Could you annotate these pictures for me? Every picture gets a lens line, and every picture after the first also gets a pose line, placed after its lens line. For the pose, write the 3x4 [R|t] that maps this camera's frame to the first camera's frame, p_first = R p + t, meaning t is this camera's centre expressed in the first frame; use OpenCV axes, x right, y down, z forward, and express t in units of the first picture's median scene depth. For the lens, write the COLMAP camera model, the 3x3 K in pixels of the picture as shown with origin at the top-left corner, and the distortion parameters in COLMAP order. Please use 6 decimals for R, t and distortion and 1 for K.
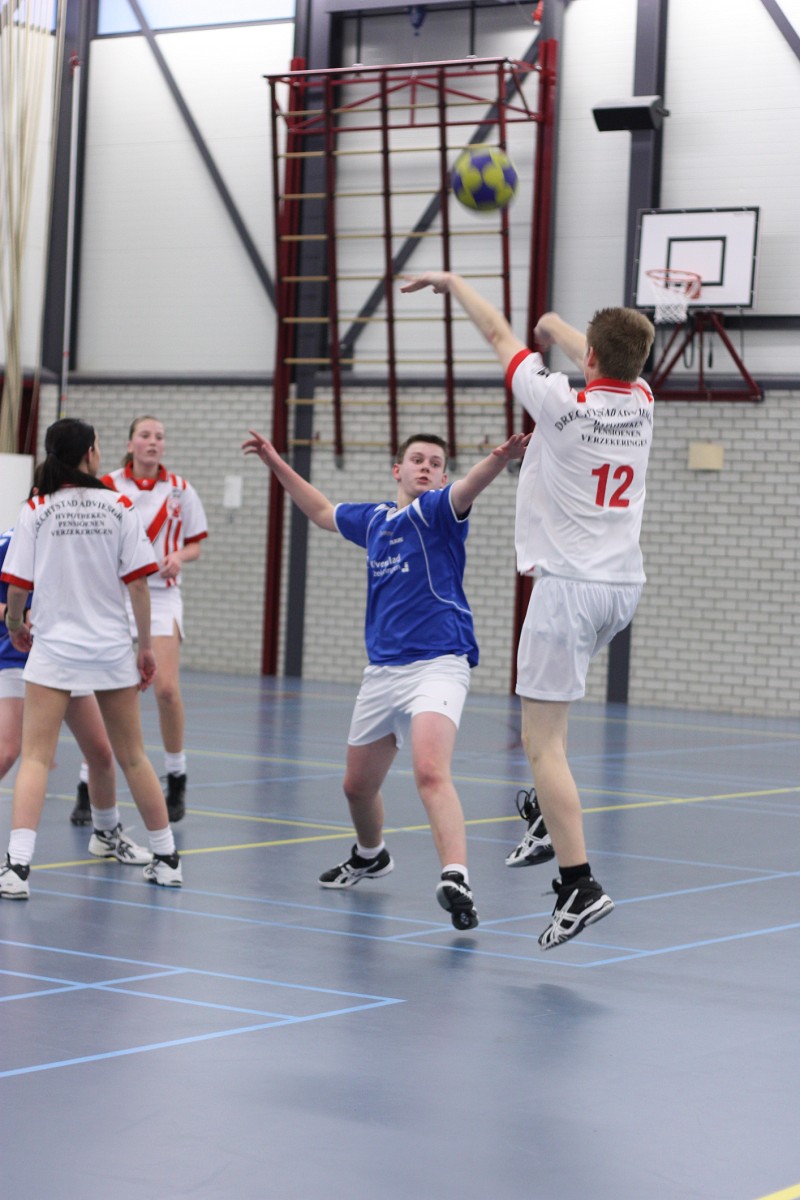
lens RADIAL K [[2740.3, 0, 361.0], [0, 2740.3, 603.6], [0, 0, 1]] dist [-0.089161, 0.000000]
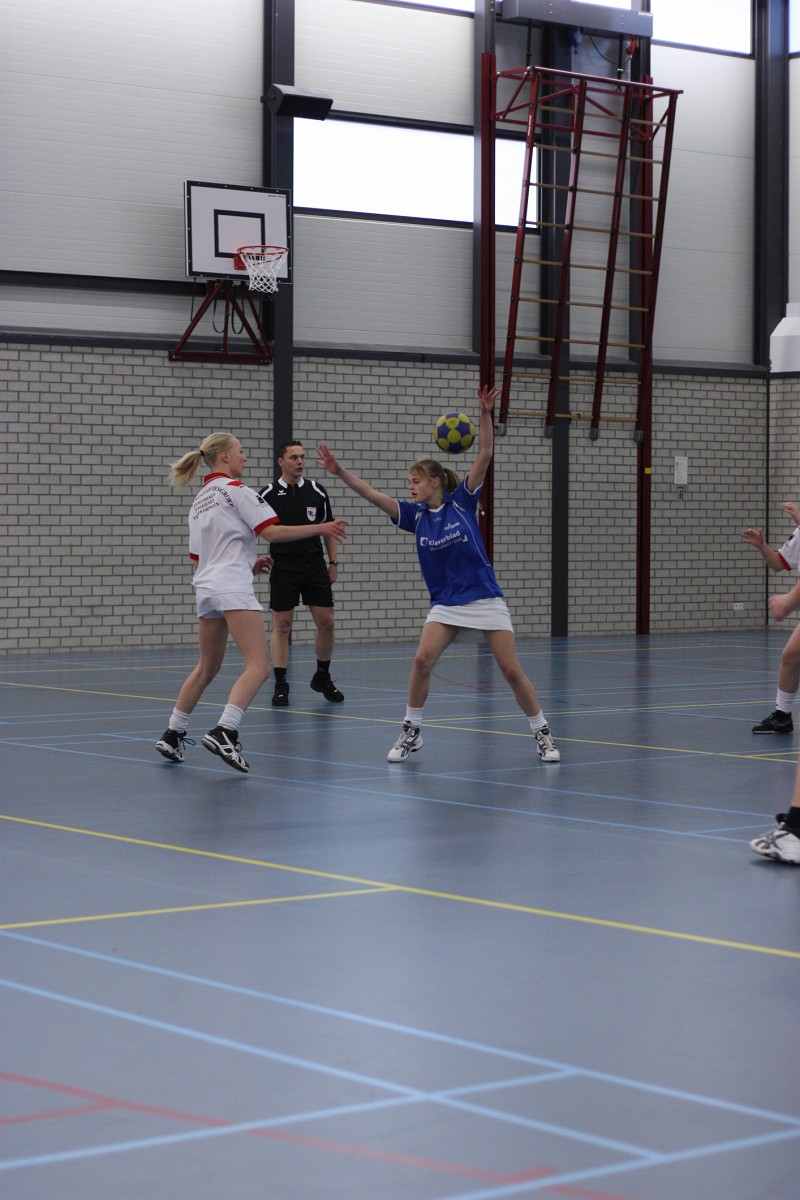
lens RADIAL K [[2740.3, 0, 386.1], [0, 2740.3, 627.3], [0, 0, 1]] dist [-0.089161, 0.000000]
pose [[0.312003, -0.083635, 0.946393, -1.081459], [0.030510, 0.996486, 0.078004, -0.064124], [-0.949591, 0.004537, 0.313458, 0.728825]]
